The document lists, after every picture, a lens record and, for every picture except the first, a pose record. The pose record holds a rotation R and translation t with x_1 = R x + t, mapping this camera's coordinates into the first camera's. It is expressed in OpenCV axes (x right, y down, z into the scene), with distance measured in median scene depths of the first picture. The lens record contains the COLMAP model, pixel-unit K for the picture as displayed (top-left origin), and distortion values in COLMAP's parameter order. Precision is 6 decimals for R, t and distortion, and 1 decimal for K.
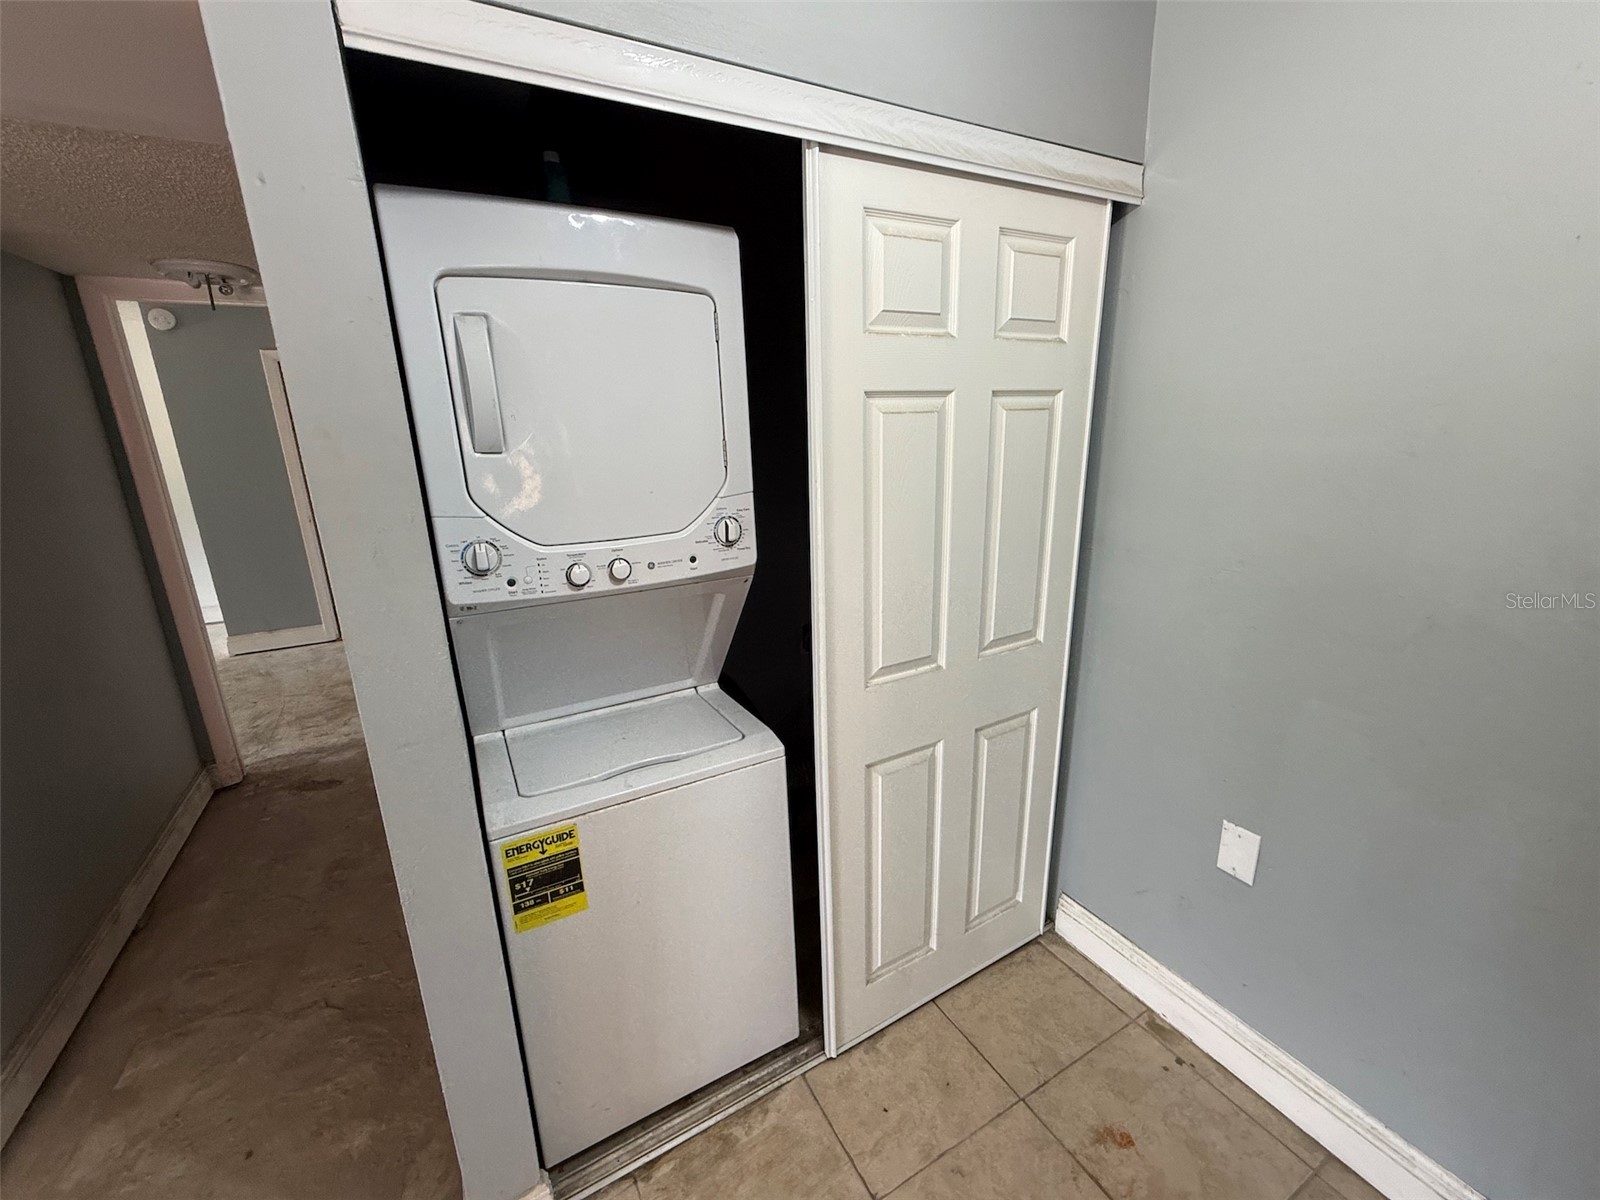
lens RADIAL K [[651.7, 0, 803.2], [0, 651.7, 597.0], [0, 0, 1]] dist [-0.000336, 0.000040]
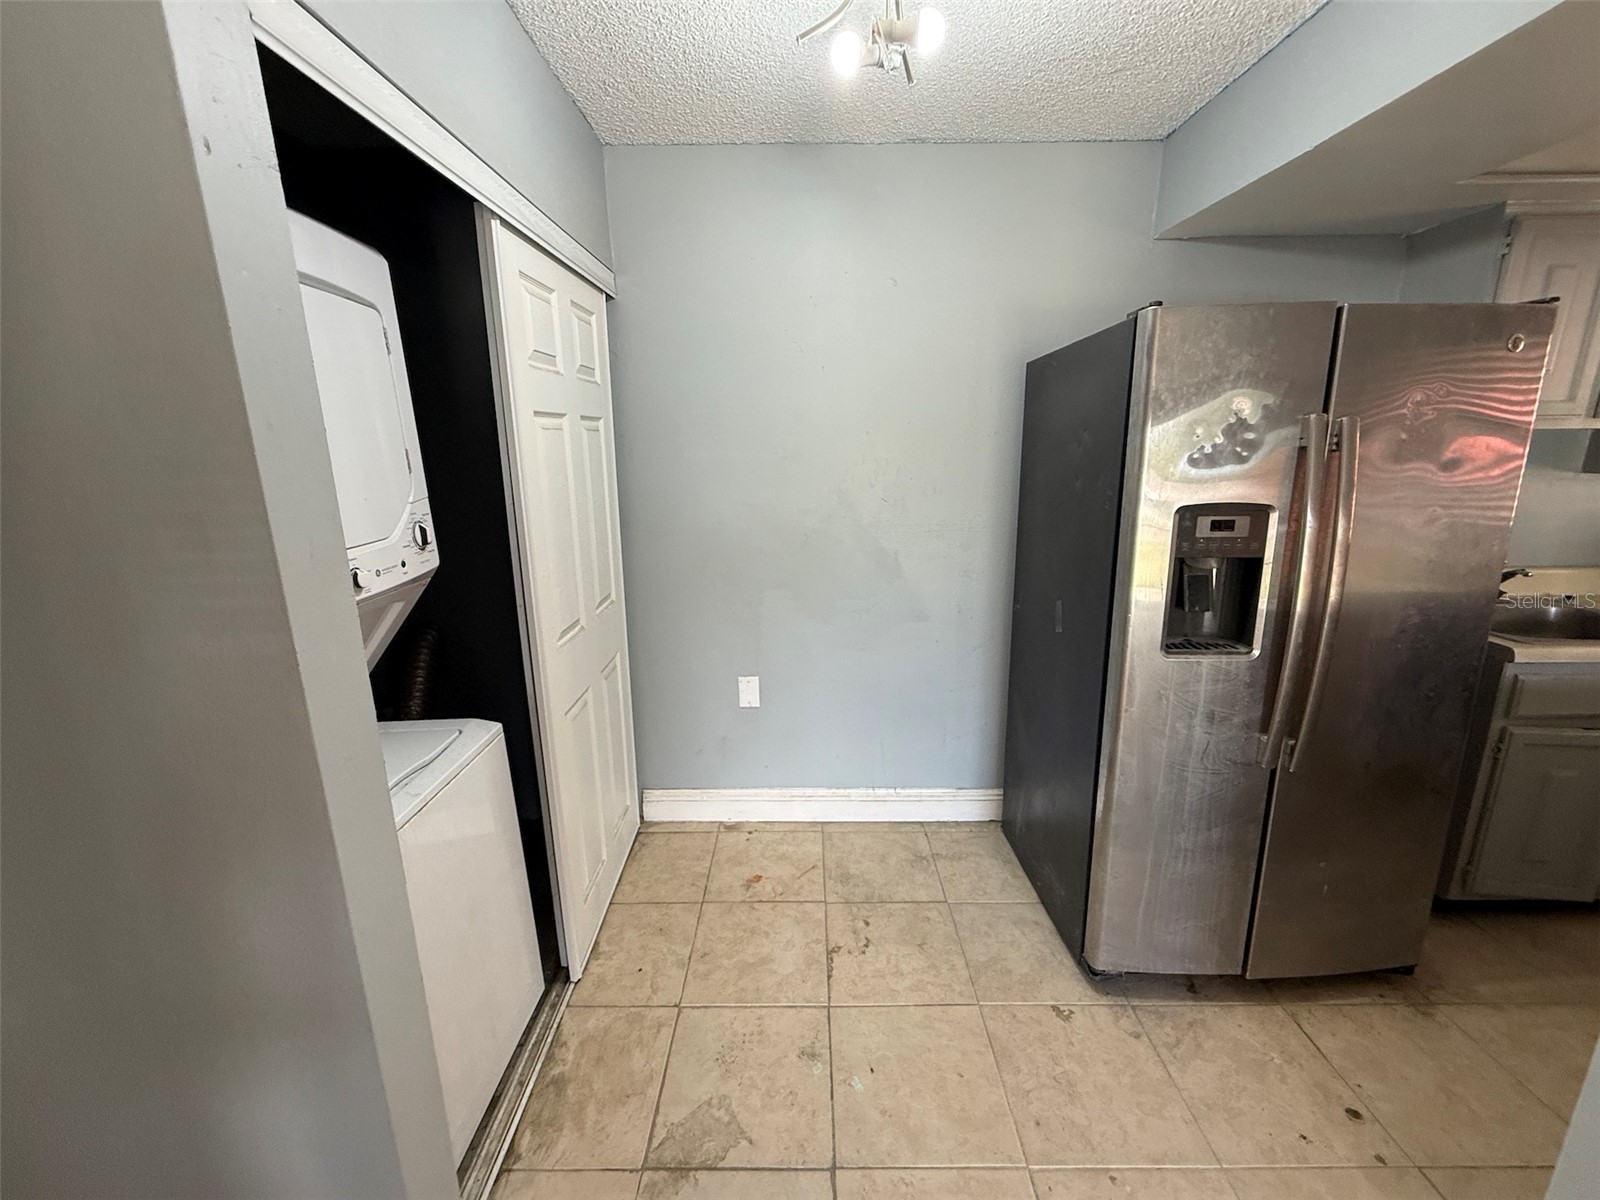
lens RADIAL K [[651.7, 0, 810.1], [0, 651.7, 594.8], [0, 0, 1]] dist [-0.000336, 0.000040]
pose [[0.484839, -0.180896, 0.855691, -0.687745], [0.221380, 0.971898, 0.080028, 0.044767], [-0.846122, 0.150632, 0.511261, -0.047005]]
